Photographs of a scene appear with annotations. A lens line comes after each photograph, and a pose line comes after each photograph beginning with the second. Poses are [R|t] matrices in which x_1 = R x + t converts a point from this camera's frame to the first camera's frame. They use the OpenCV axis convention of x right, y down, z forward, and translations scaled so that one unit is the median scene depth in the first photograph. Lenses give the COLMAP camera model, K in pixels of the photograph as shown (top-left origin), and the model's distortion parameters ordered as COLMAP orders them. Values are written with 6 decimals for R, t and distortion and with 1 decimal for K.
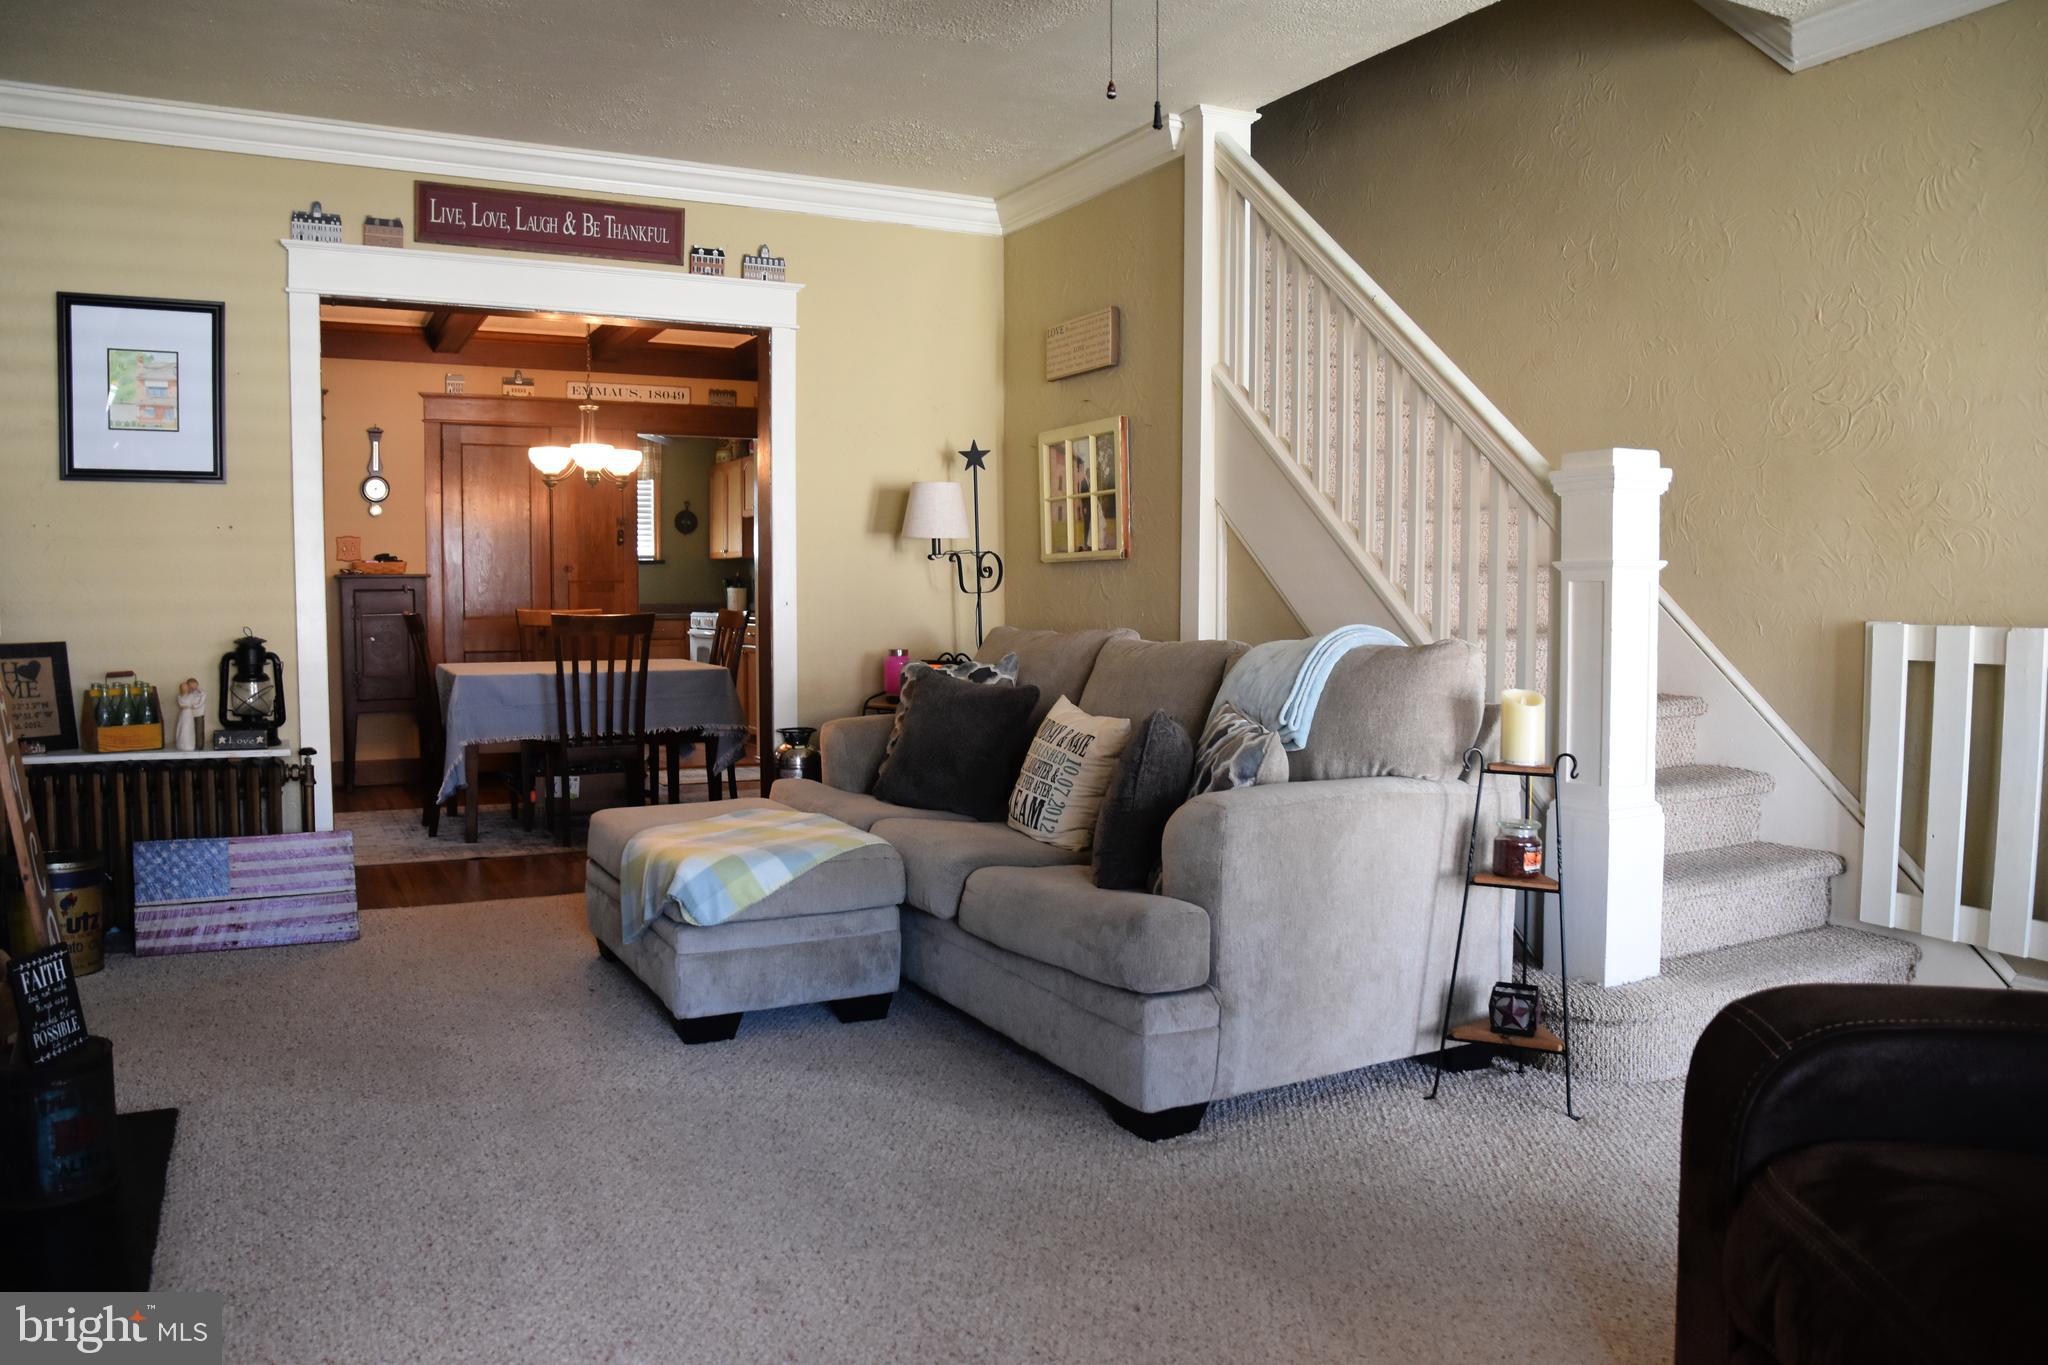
lens RADIAL K [[1493.5, 0, 1024.0], [0, 1493.5, 682.5], [0, 0, 1]] dist [-0.126741, 0.065715]
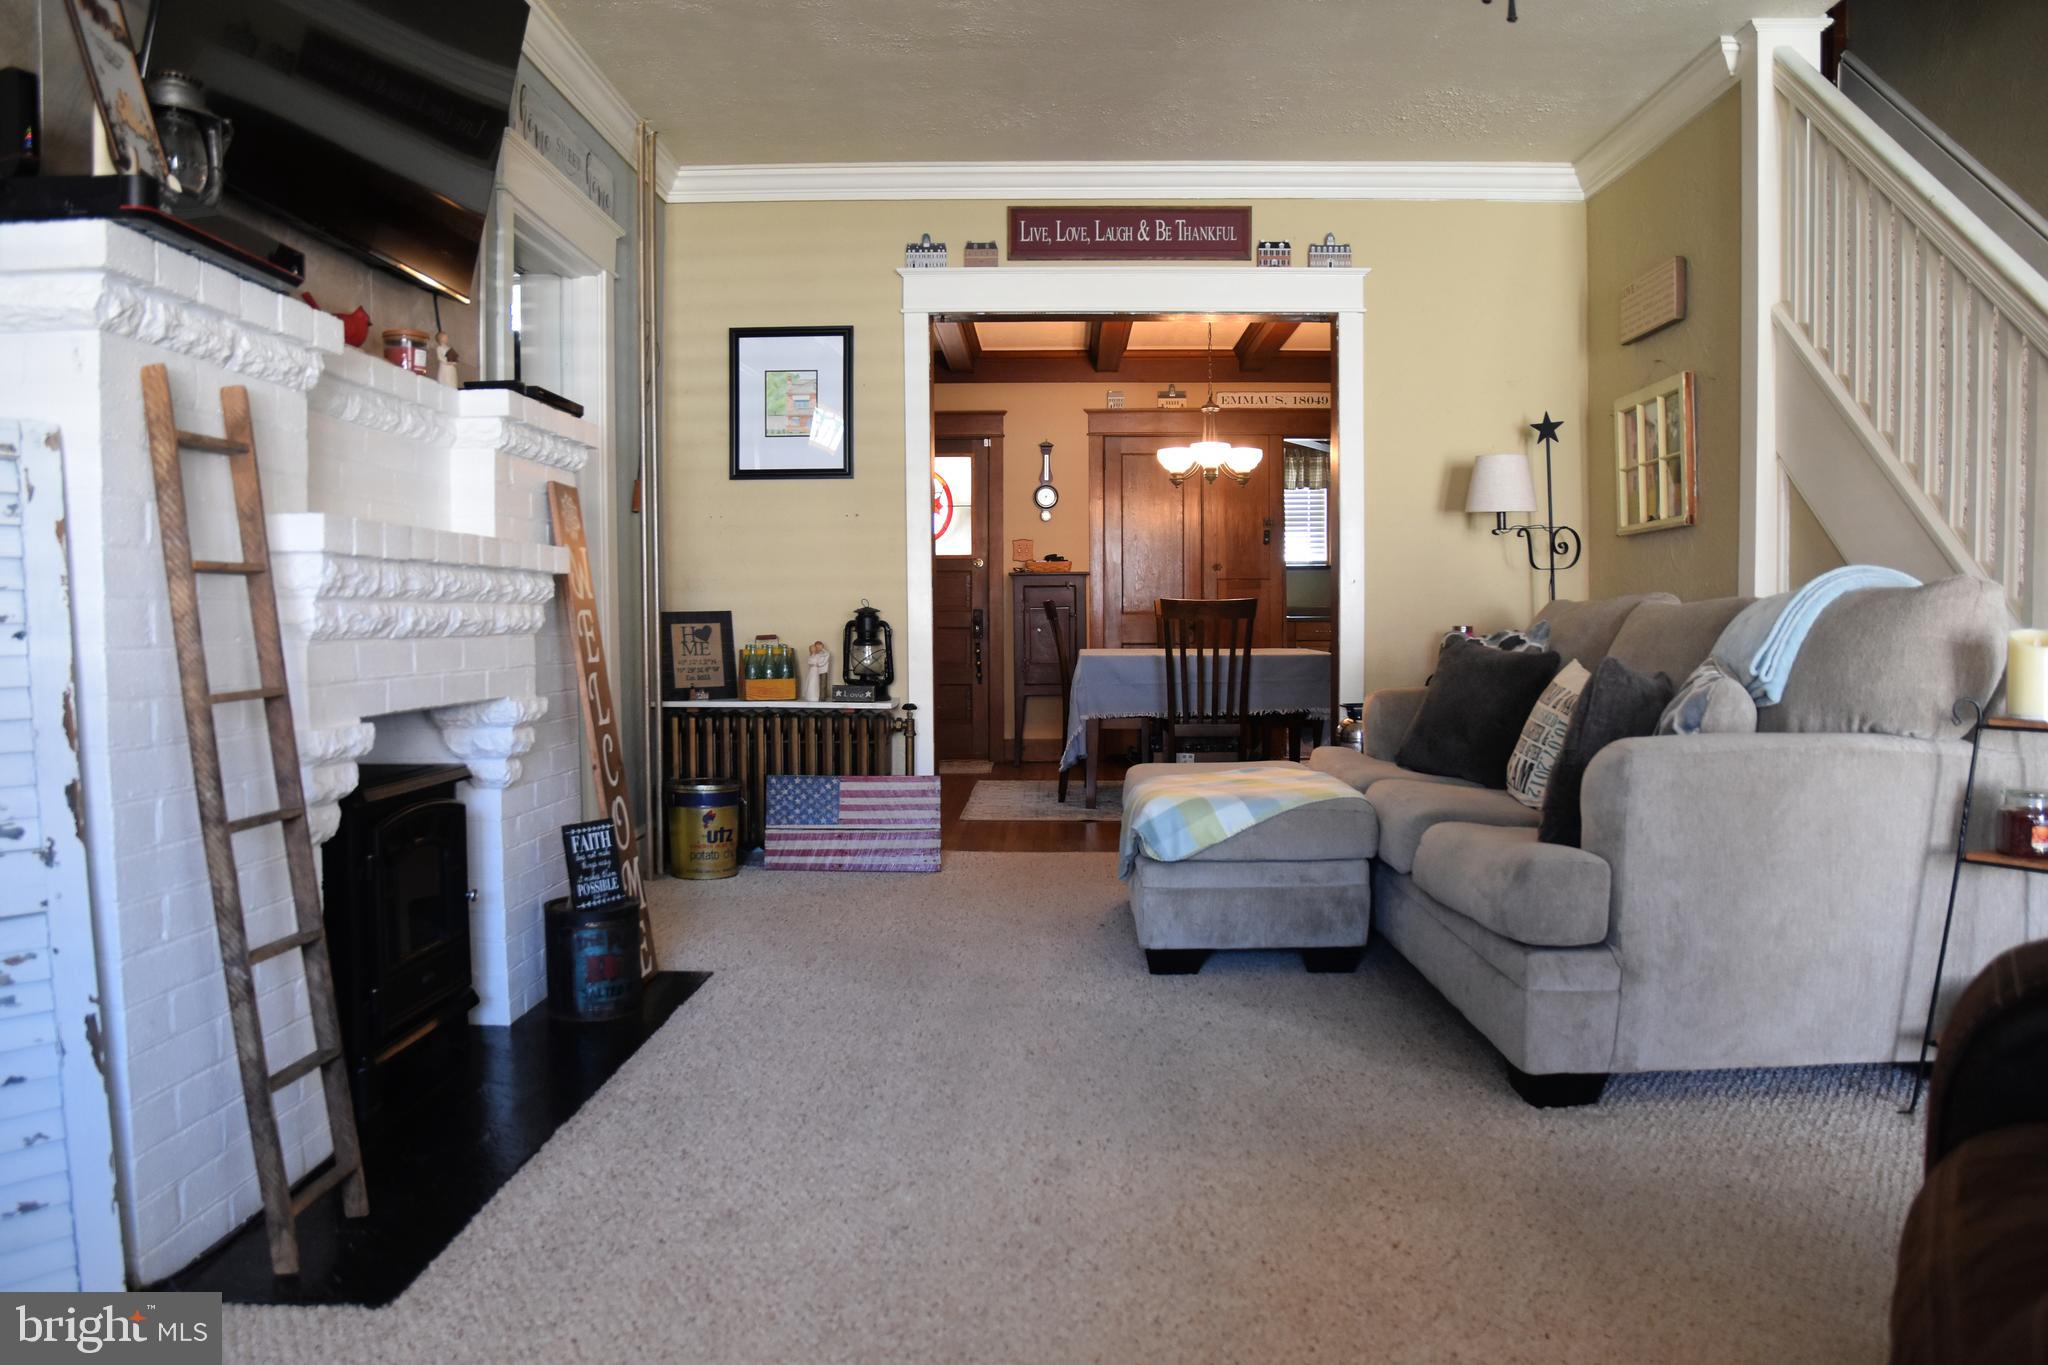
lens RADIAL K [[1447.1, 0, 1024.0], [0, 1447.1, 682.5], [0, 0, 1]] dist [-0.143005, 0.093392]
pose [[0.877365, 0.016825, -0.479528, 0.147034], [-0.023644, 0.999687, -0.008185, 0.038031], [0.479240, 0.018519, 0.877488, 0.038405]]
